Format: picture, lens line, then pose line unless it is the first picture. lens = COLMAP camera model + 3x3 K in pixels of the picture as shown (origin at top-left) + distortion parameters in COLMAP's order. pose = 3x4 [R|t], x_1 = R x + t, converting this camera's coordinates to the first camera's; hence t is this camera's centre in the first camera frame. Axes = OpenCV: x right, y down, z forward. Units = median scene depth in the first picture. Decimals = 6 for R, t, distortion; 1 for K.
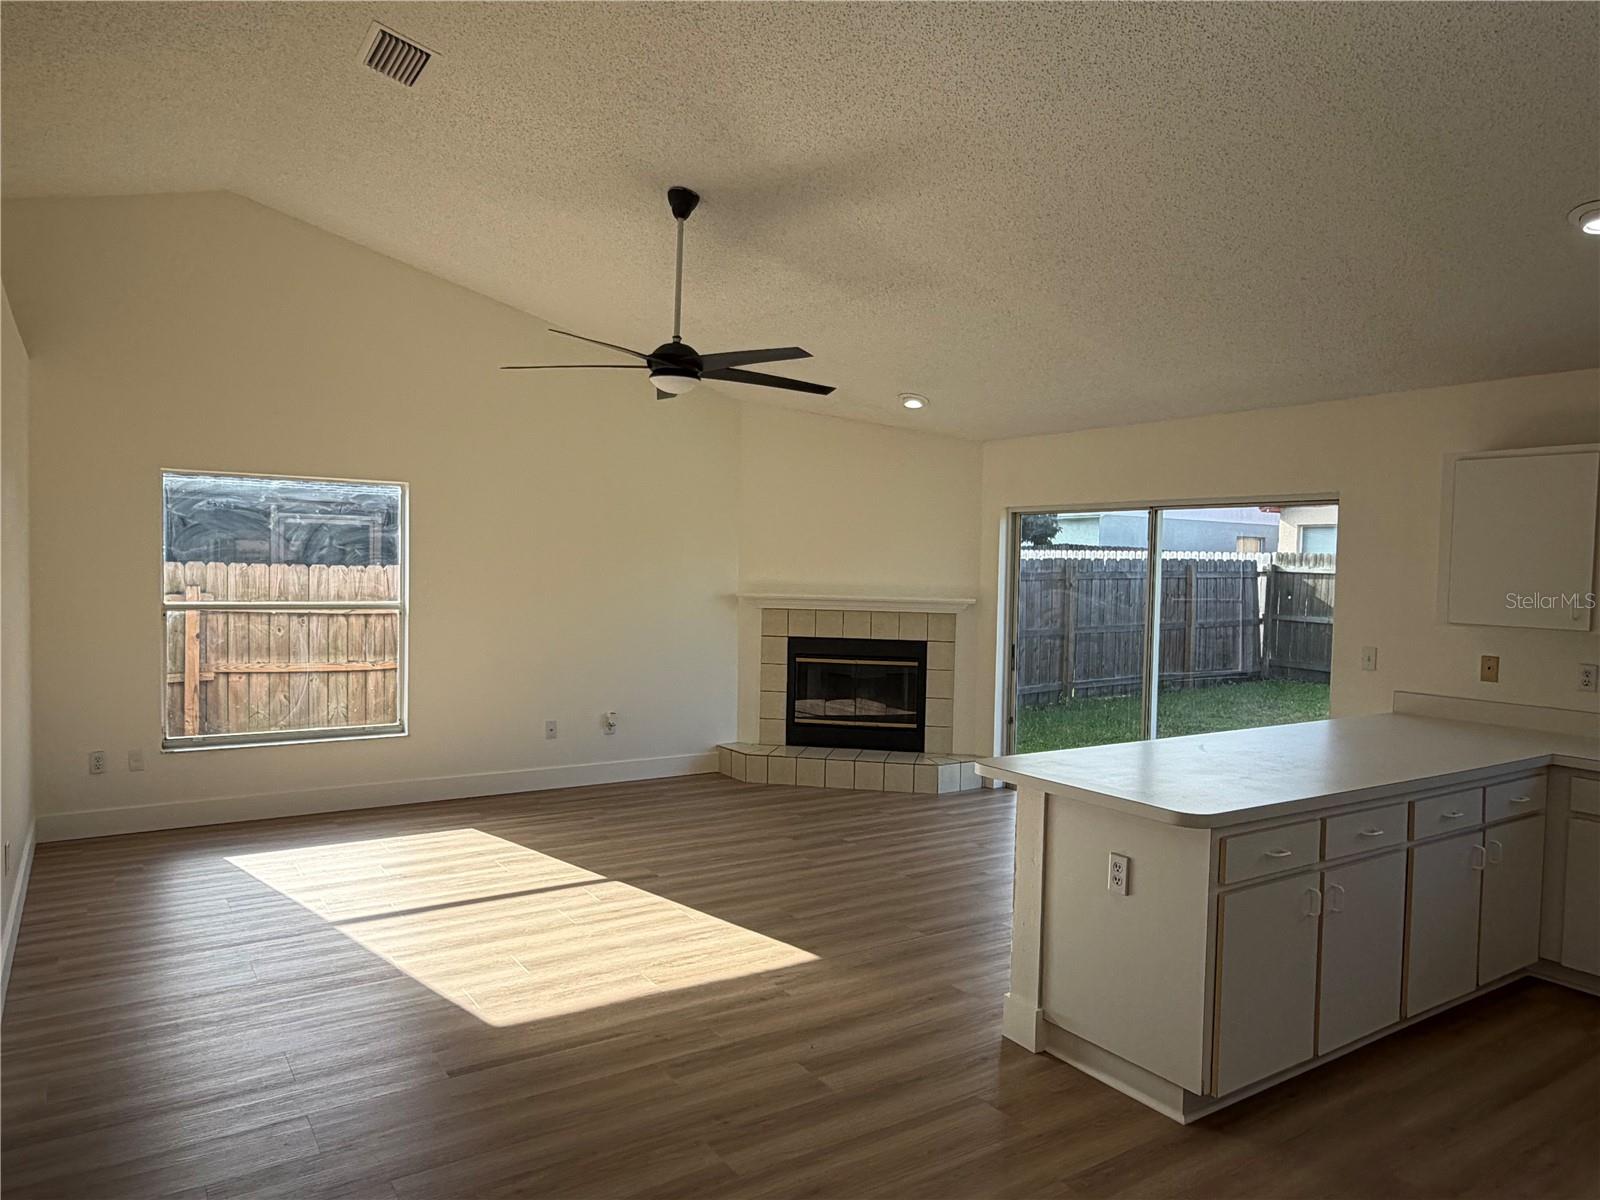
lens RADIAL K [[1074.7, 0, 800.0], [0, 1074.7, 600.0], [0, 0, 1]] dist [-0.002118, 0.000990]
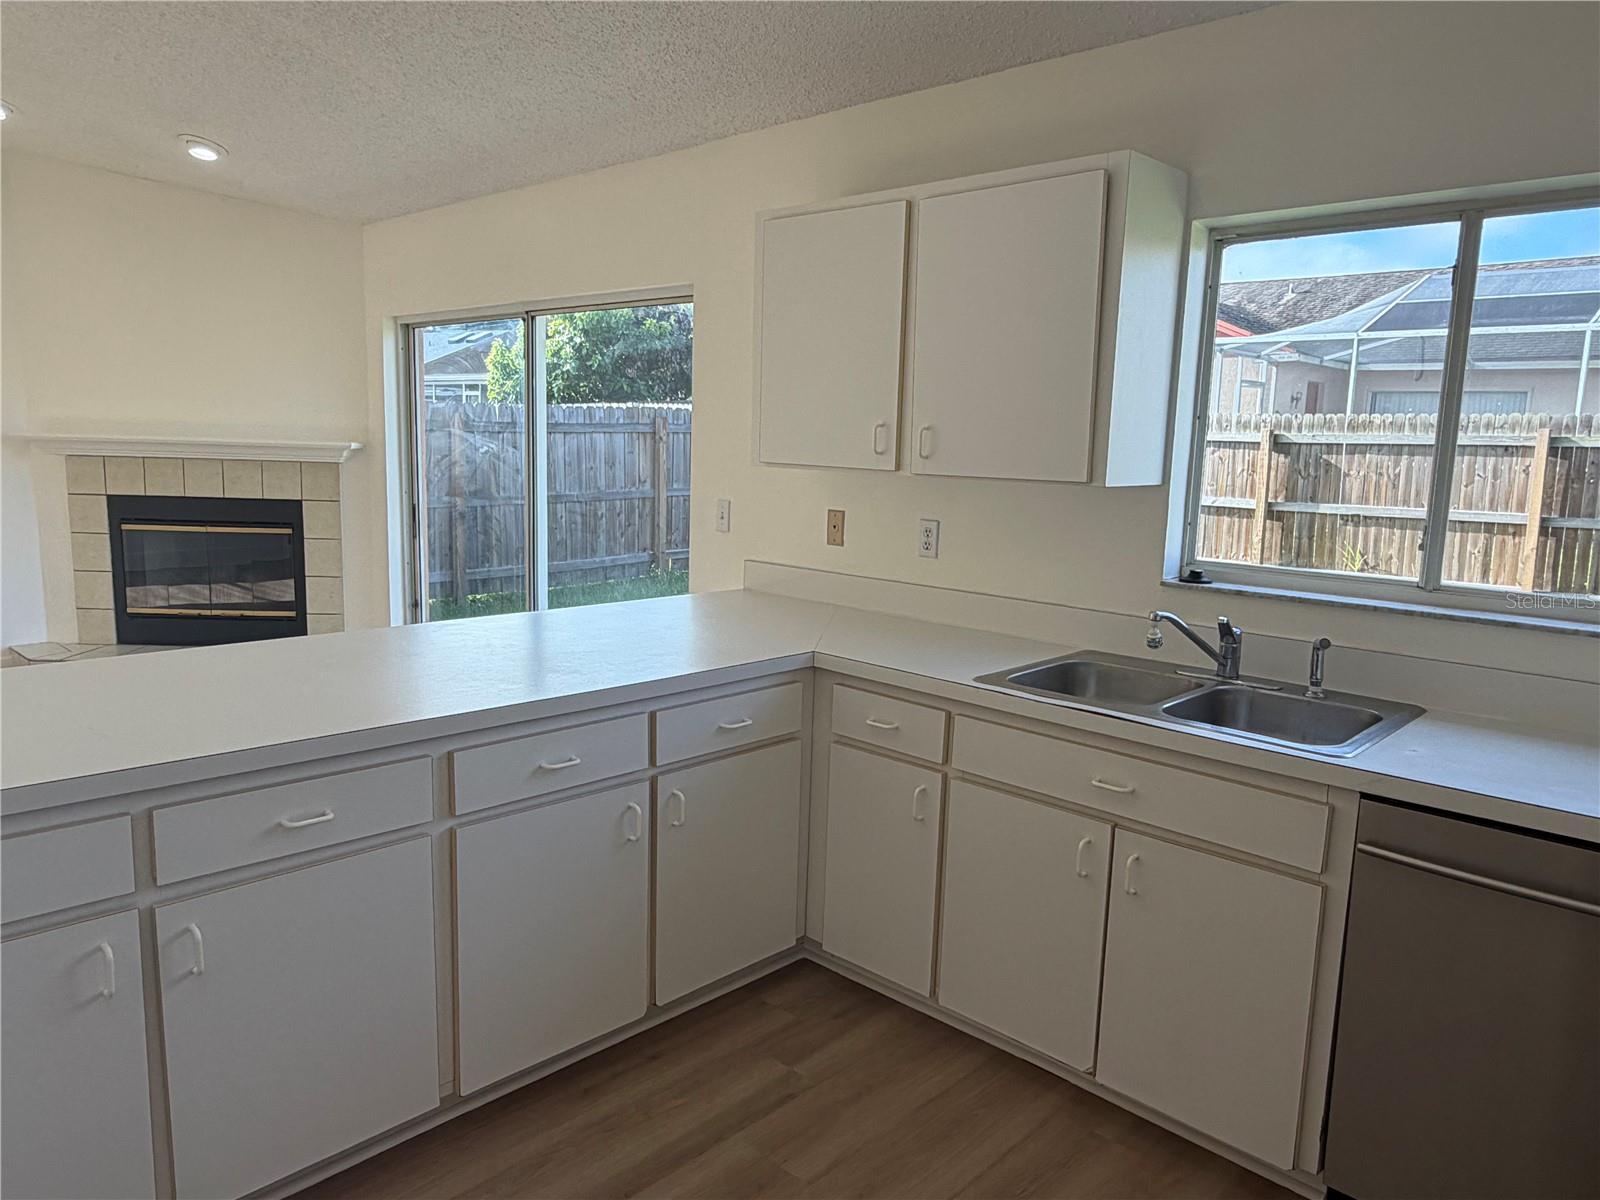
lens RADIAL K [[1120.0, 0, 800.0], [0, 1120.0, 600.0], [0, 0, 1]] dist [-0.003148, -0.000941]
pose [[0.972601, -0.024510, 0.231184, 0.272674], [-0.003033, 0.993004, 0.118038, 0.014413], [-0.232460, -0.115505, 0.965723, 0.166187]]
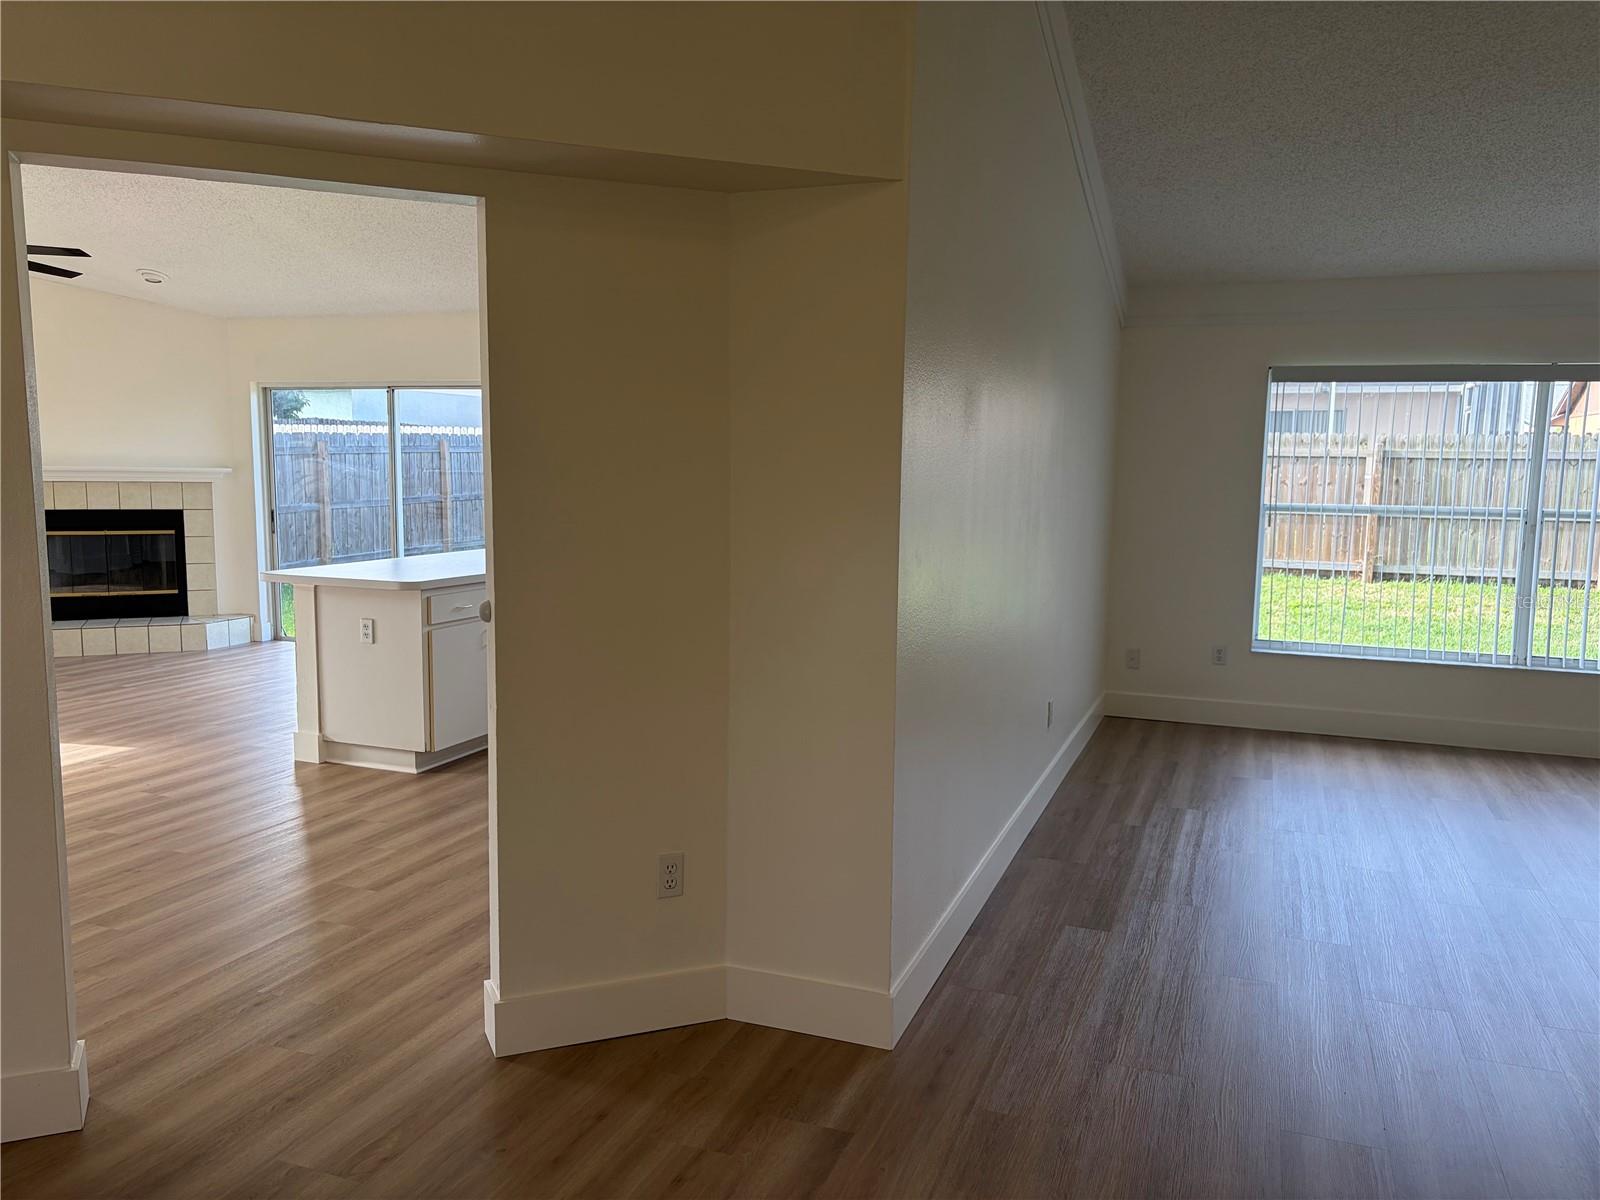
lens RADIAL K [[1198.1, 0, 800.0], [0, 1198.1, 600.0], [0, 0, 1]] dist [0.017806, -0.000663]
pose [[0.812507, -0.080469, 0.577372, -0.079282], [0.023966, 0.994201, 0.104836, 0.016988], [-0.582459, -0.071343, 0.809723, -0.313645]]
